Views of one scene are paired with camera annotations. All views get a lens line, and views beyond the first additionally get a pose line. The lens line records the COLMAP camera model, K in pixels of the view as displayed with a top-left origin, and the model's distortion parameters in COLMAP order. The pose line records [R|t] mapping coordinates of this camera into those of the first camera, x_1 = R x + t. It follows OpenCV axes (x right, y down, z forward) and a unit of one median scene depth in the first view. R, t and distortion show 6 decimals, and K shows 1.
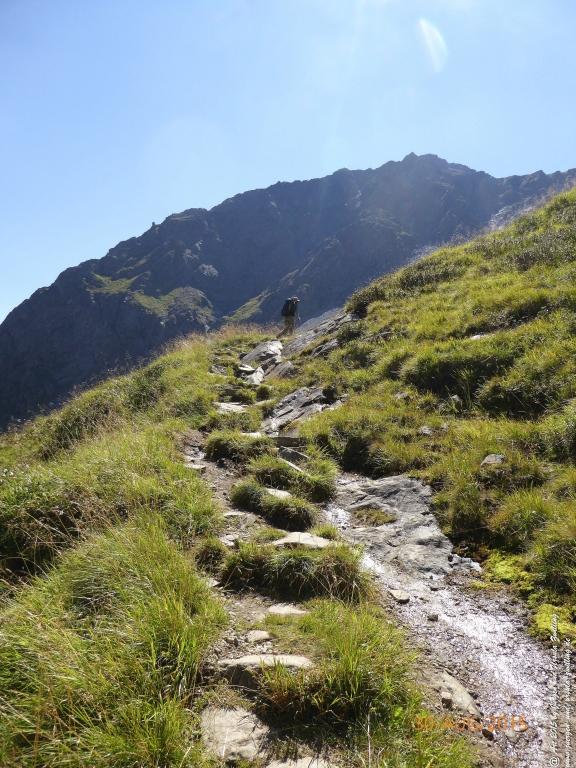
lens RADIAL K [[557.6, 0, 288.0], [0, 557.6, 384.0], [0, 0, 1]] dist [-0.014505, 0.004717]
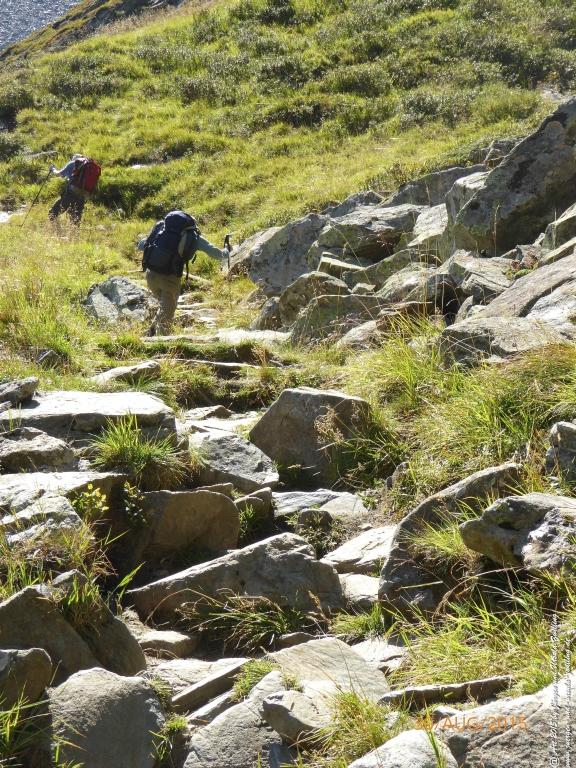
lens RADIAL K [[557.6, 0, 288.0], [0, 557.6, 384.0], [0, 0, 1]] dist [-0.014505, 0.004717]
pose [[0.835945, -0.081695, 0.542698, -0.088533], [-0.078202, 0.961036, 0.265129, 0.025120], [-0.543213, -0.264074, 0.796985, -0.285019]]
